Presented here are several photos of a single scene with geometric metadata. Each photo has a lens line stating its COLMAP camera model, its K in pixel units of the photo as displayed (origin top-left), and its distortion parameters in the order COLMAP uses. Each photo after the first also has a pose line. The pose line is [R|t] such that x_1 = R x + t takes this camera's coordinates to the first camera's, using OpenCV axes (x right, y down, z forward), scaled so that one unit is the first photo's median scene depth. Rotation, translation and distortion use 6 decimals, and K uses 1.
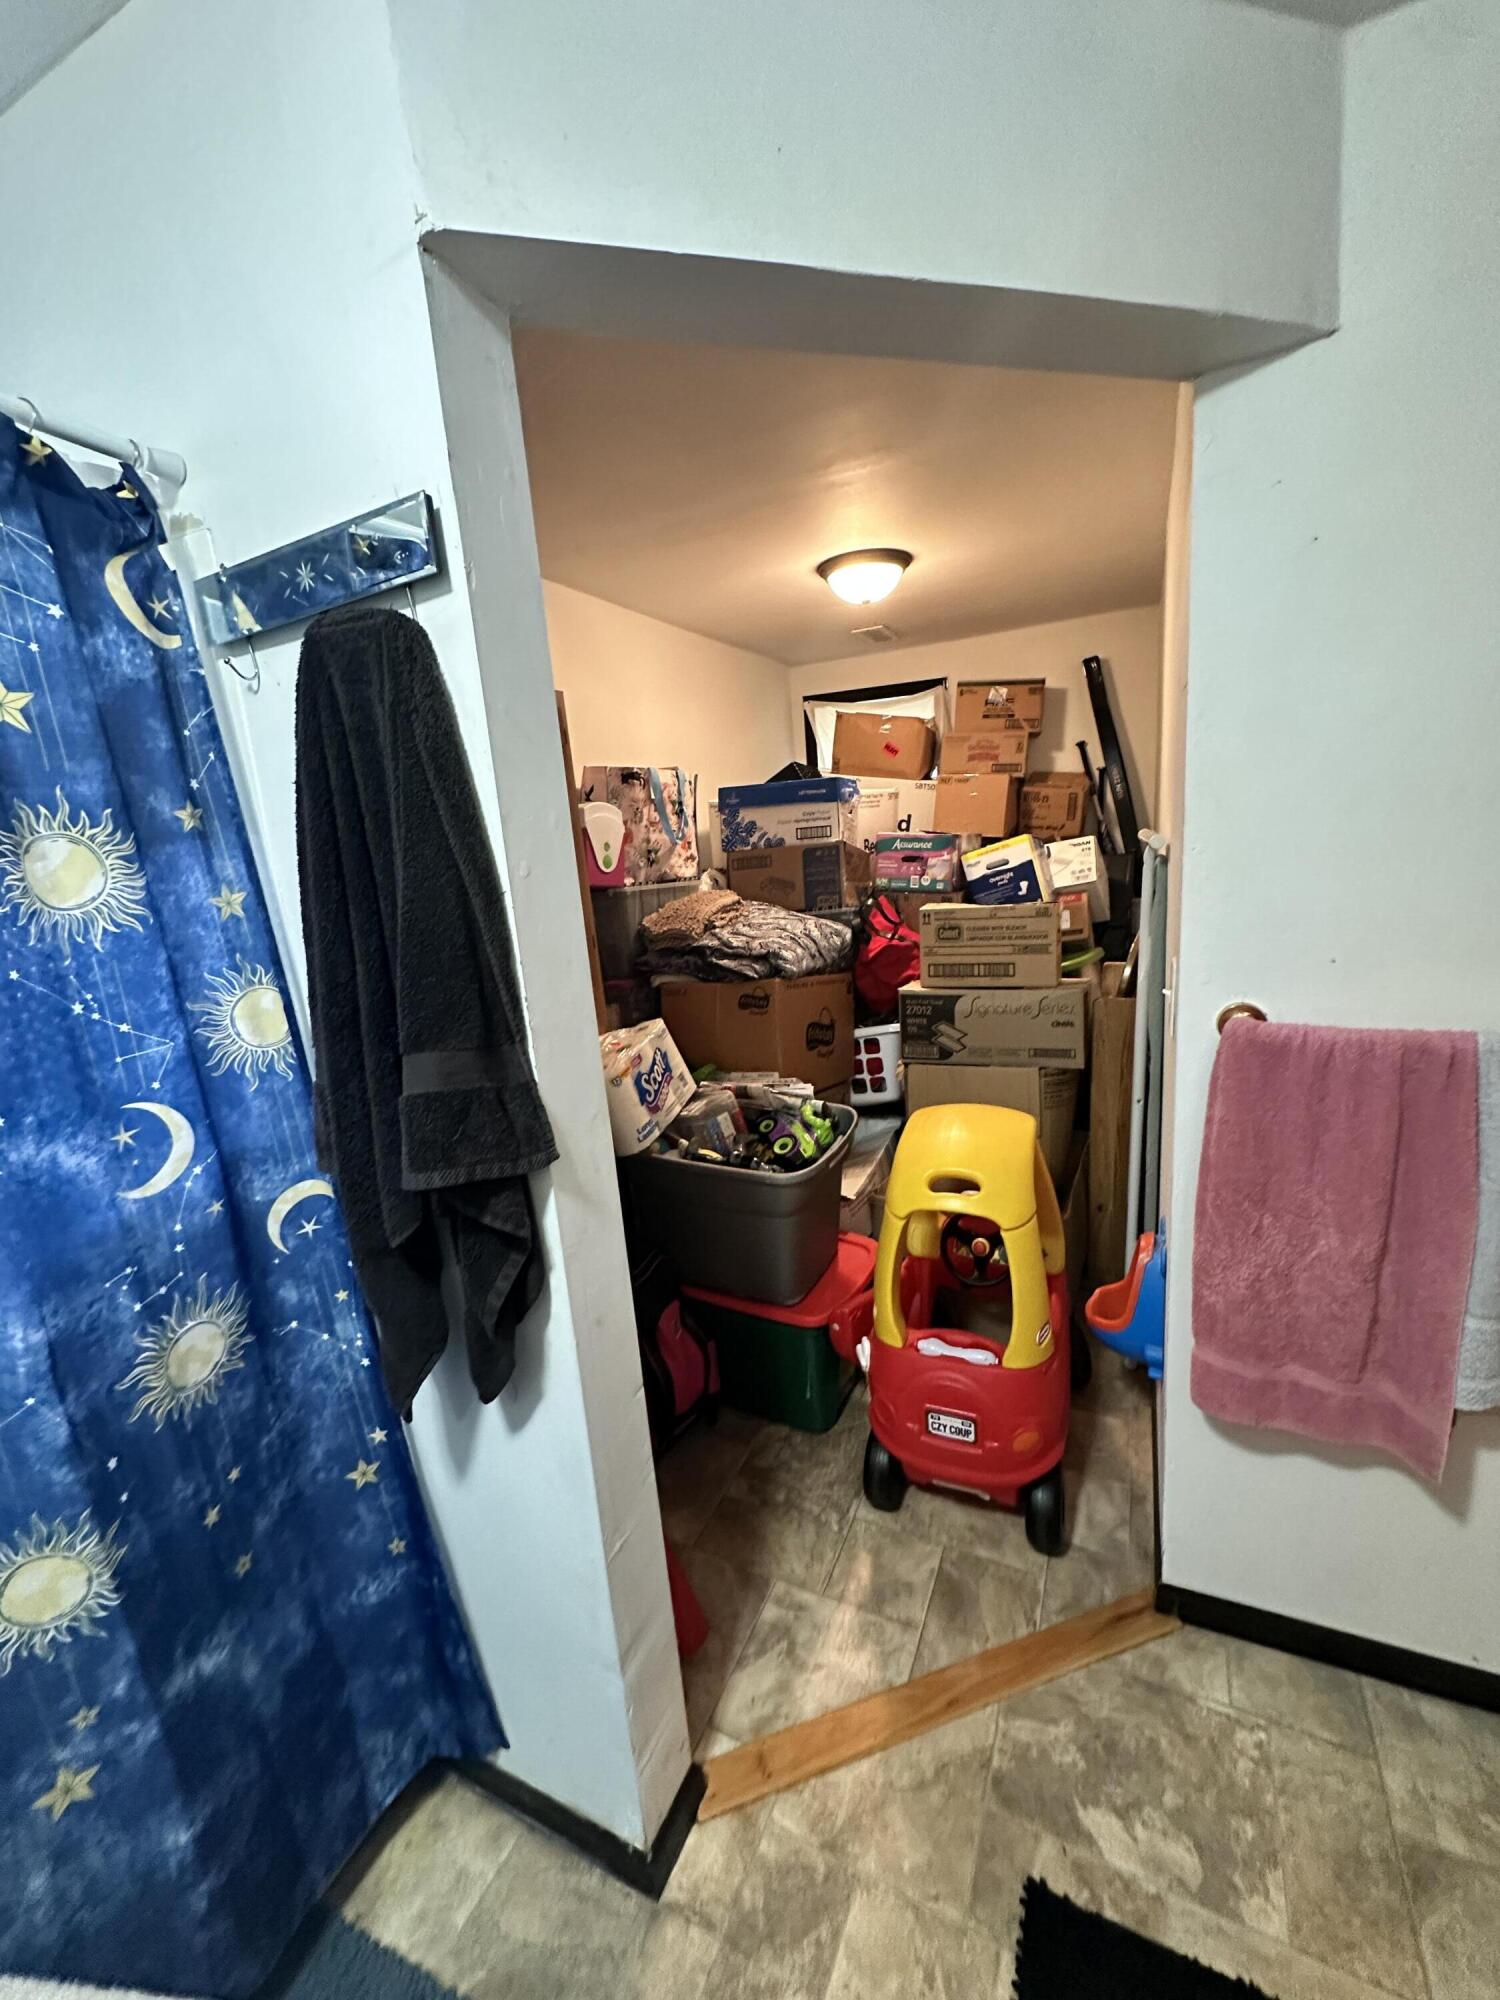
lens RADIAL K [[800.4, 0, 738.6], [0, 800.4, 1004.7], [0, 0, 1]] dist [-0.002127, 0.000497]
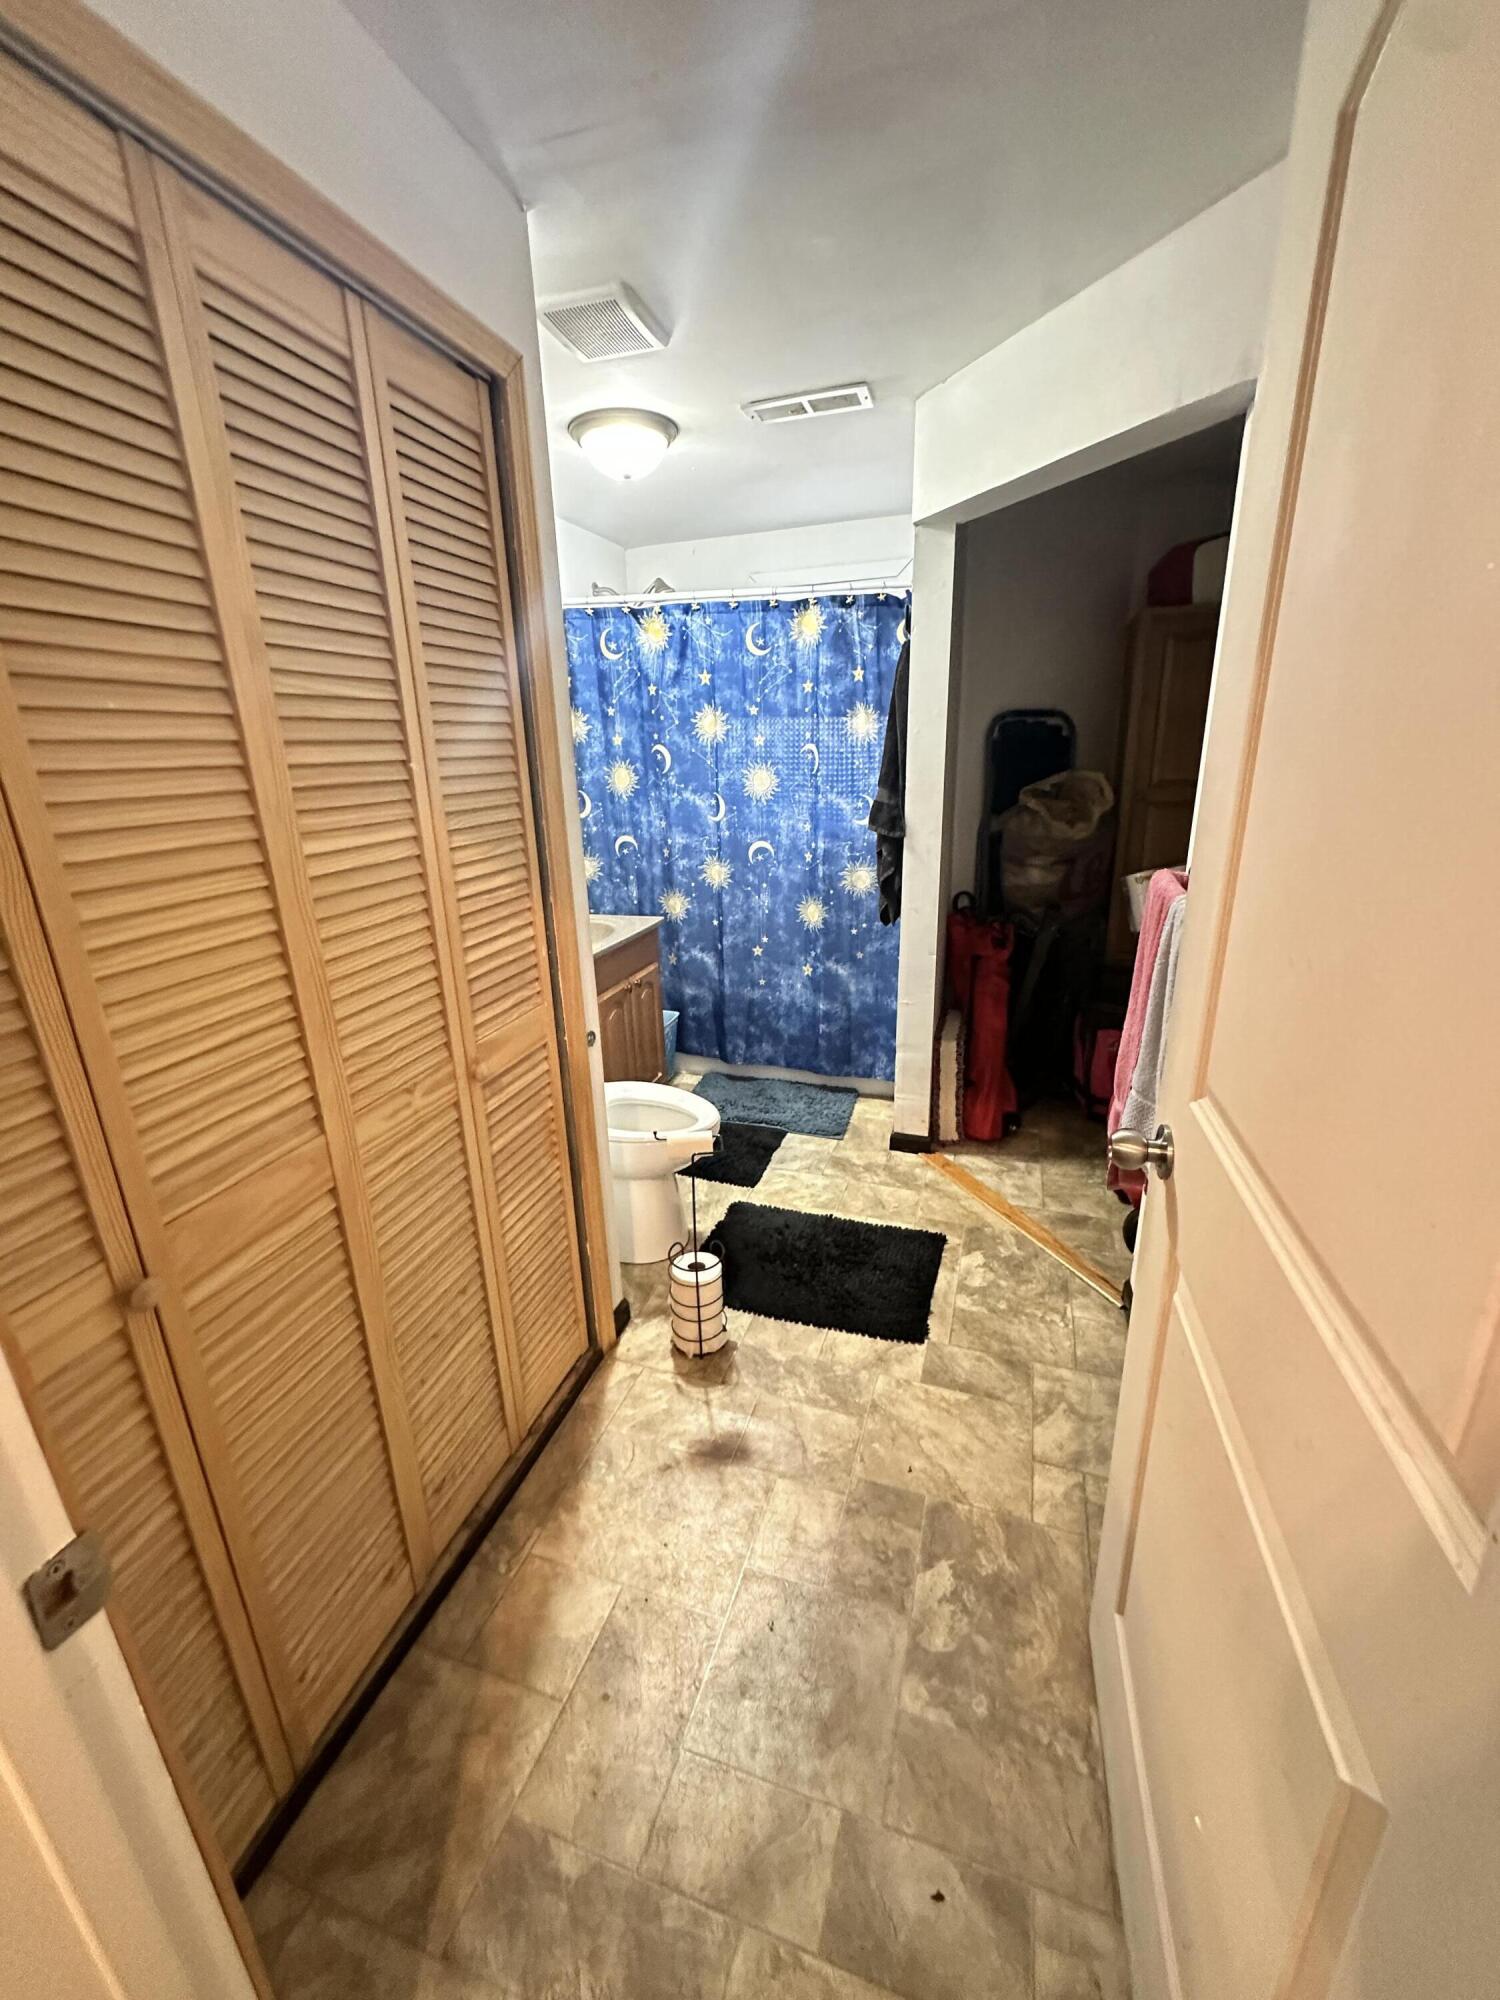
lens RADIAL K [[800.4, 0, 755.8], [0, 800.4, 996.2], [0, 0, 1]] dist [-0.002127, 0.000497]
pose [[0.143112, 0.376305, -0.915376, 2.080878], [-0.201629, 0.916585, 0.345278, -0.138249], [0.968950, 0.135153, 0.207048, -0.016466]]
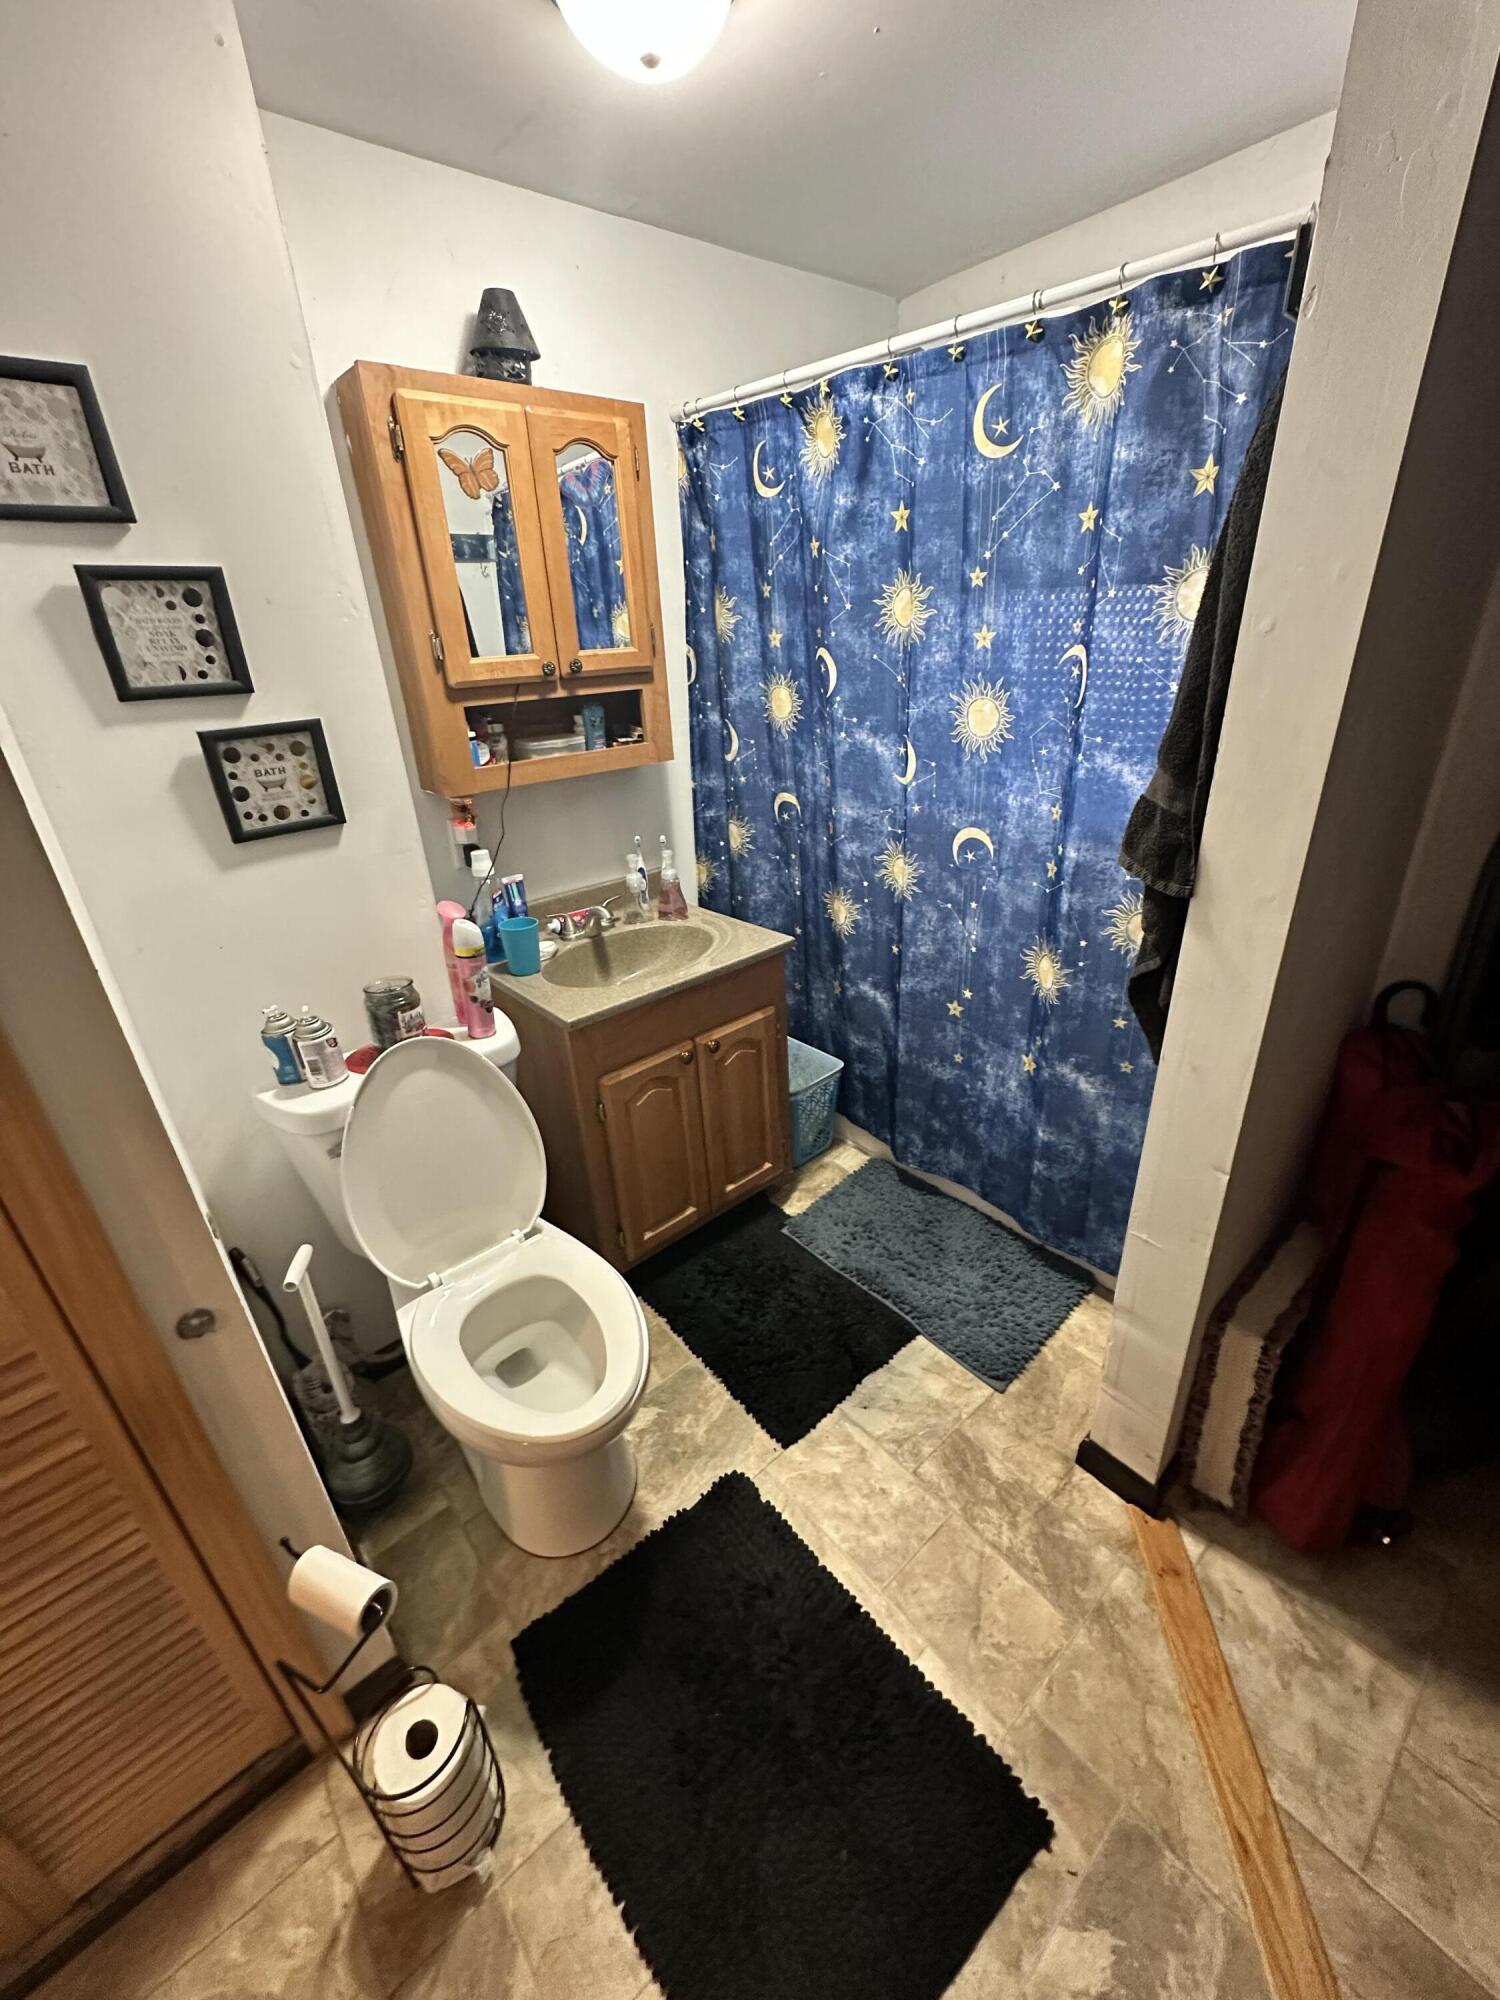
lens RADIAL K [[800.4, 0, 752.4], [0, 800.4, 996.6], [0, 0, 1]] dist [-0.002127, 0.000497]
pose [[-0.386958, 0.479562, -0.787581, 0.822890], [-0.114020, 0.822679, 0.556955, -0.219373], [0.915021, 0.305318, -0.263663, 0.641184]]
